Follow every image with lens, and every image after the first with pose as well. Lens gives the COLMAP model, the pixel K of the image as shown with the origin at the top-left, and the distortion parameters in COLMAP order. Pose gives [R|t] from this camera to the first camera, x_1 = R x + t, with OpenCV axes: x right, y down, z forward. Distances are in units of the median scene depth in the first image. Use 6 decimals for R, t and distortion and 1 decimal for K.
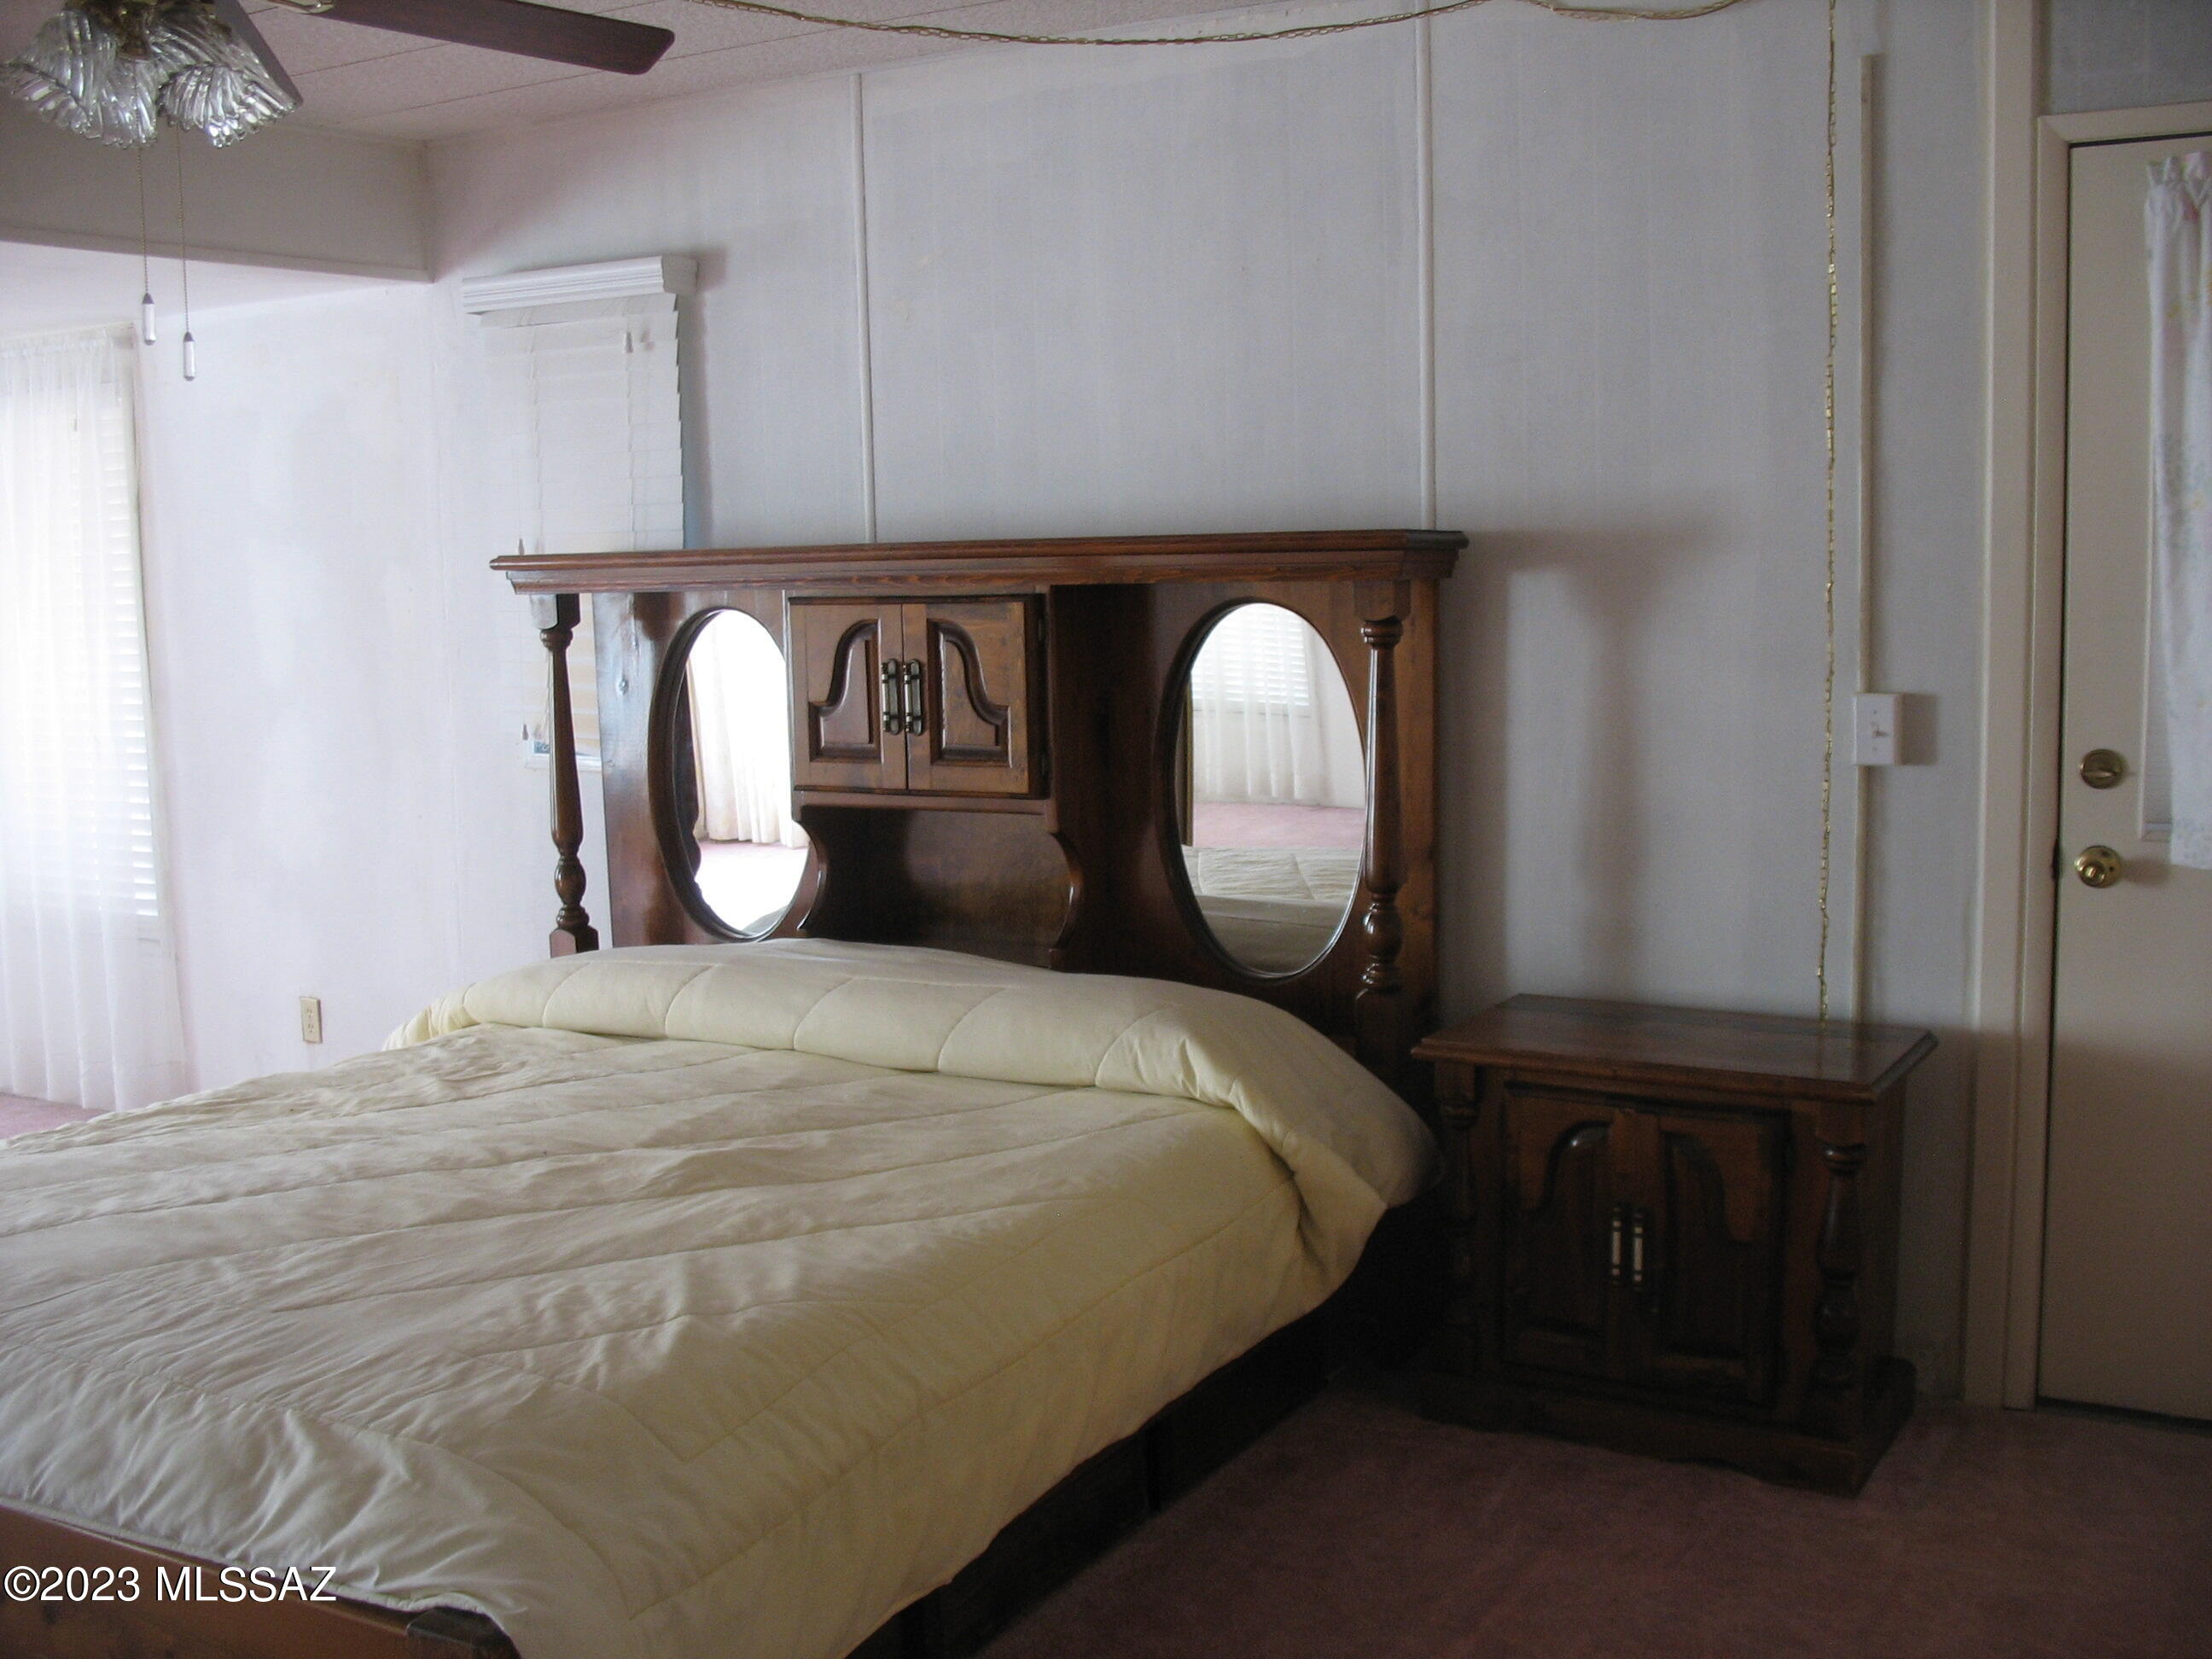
lens RADIAL K [[2313.6, 0, 1122.3], [0, 2313.6, 836.8], [0, 0, 1]] dist [-0.169187, 0.186411]
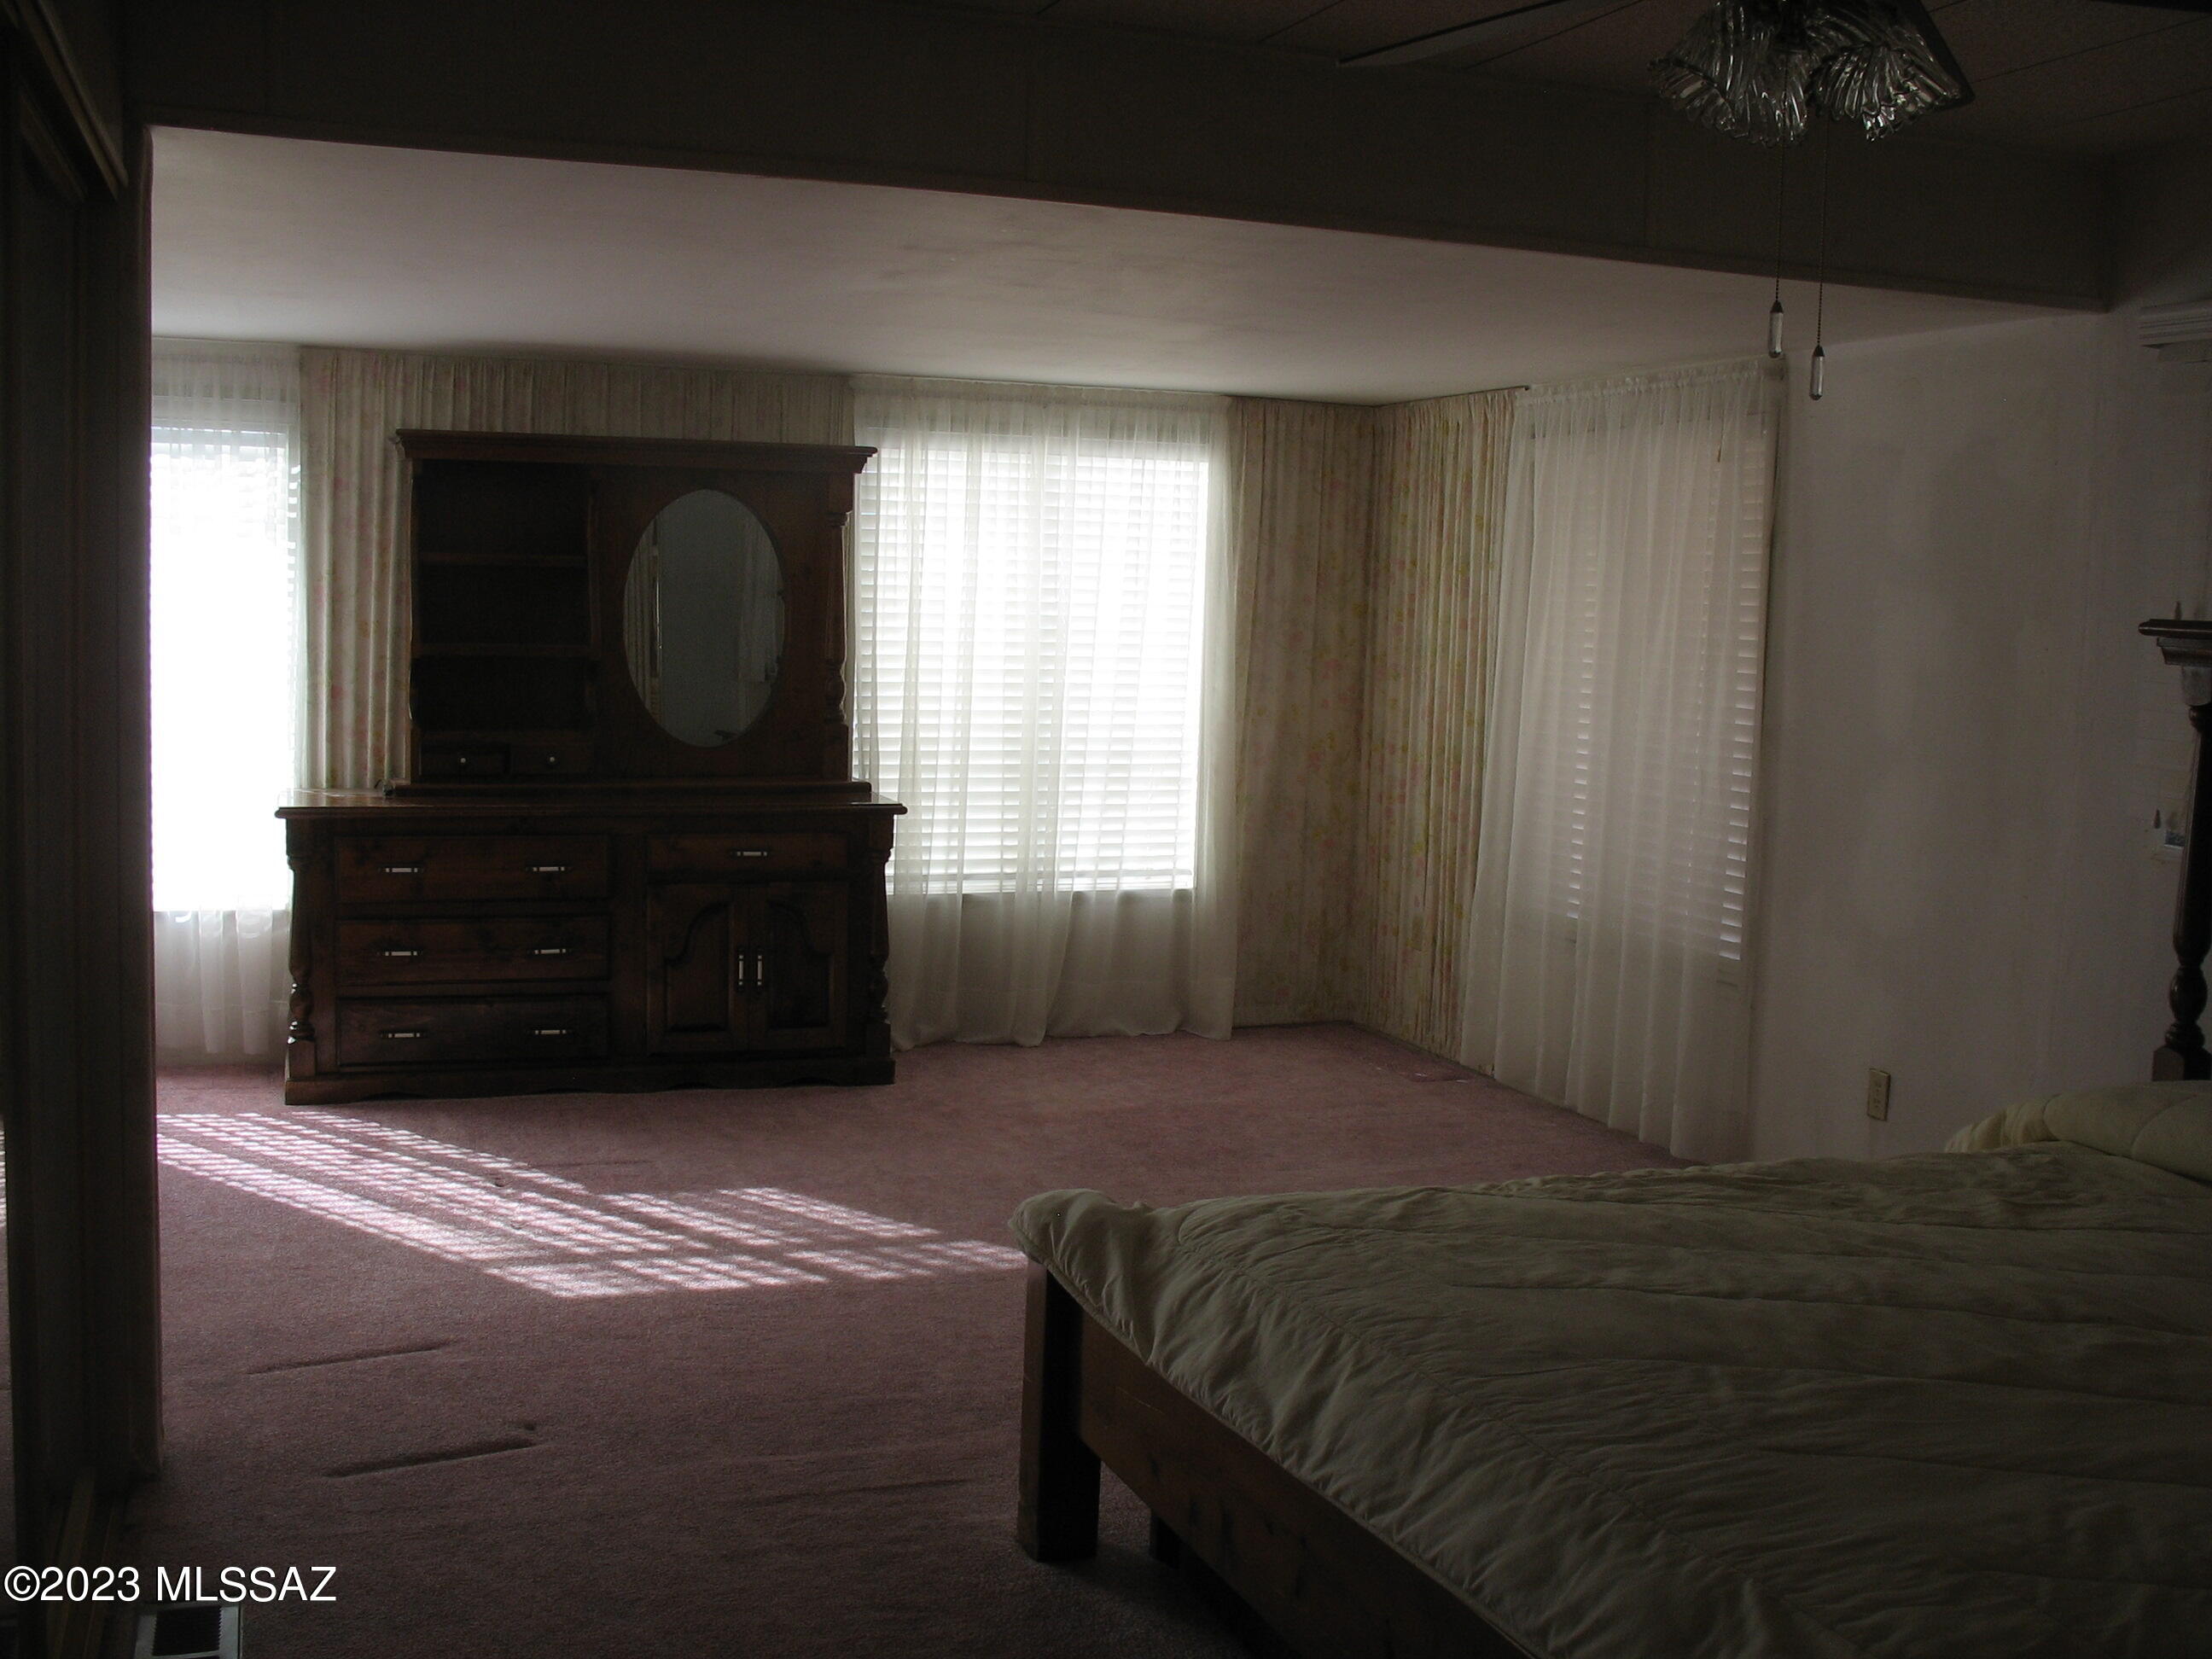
lens RADIAL K [[2313.6, 0, 1122.3], [0, 2313.6, 836.8], [0, 0, 1]] dist [-0.169187, 0.186411]
pose [[0.768100, 0.113753, -0.630145, -0.034013], [-0.127666, 0.991542, 0.023376, -0.014678], [0.627474, 0.062493, 0.776126, 0.129227]]
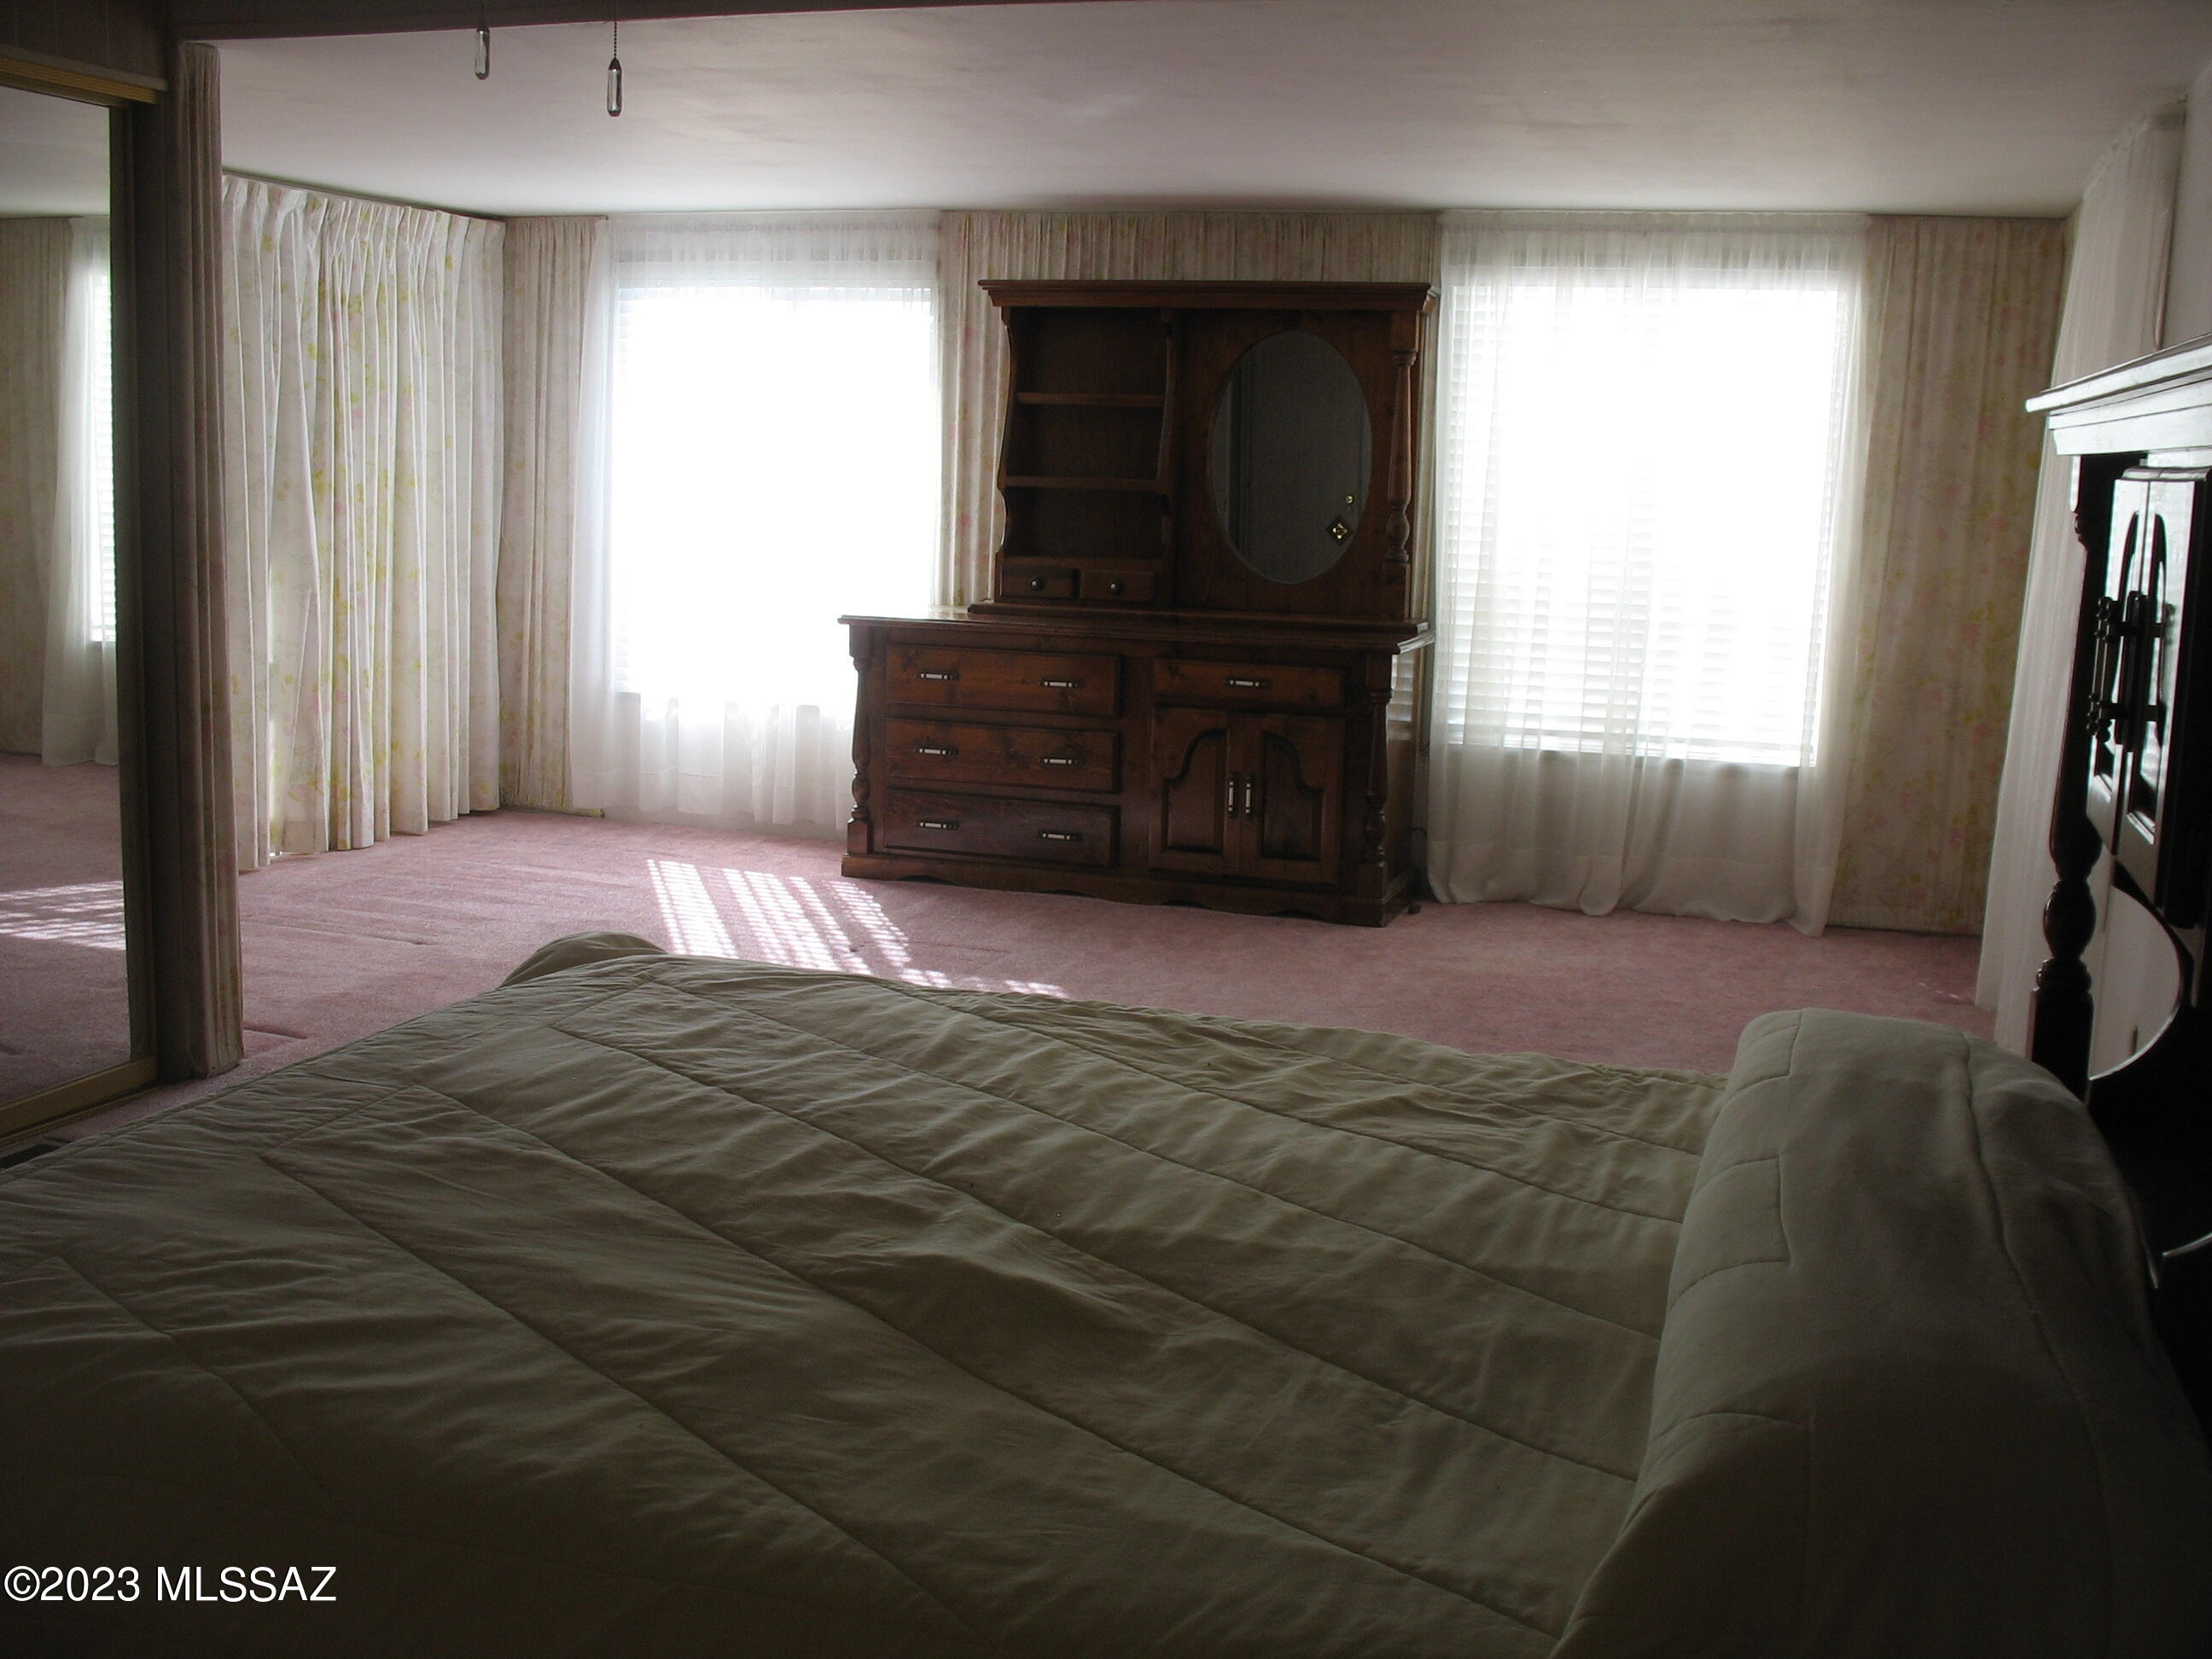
lens RADIAL K [[2296.8, 0, 1029.3], [0, 2296.8, 827.4], [0, 0, 1]] dist [-0.184770, 0.191069]
pose [[0.196957, 0.191545, -0.961519, 0.485633], [-0.153371, 0.974674, 0.162750, -0.103796], [0.968341, 0.115414, 0.221347, 0.999478]]
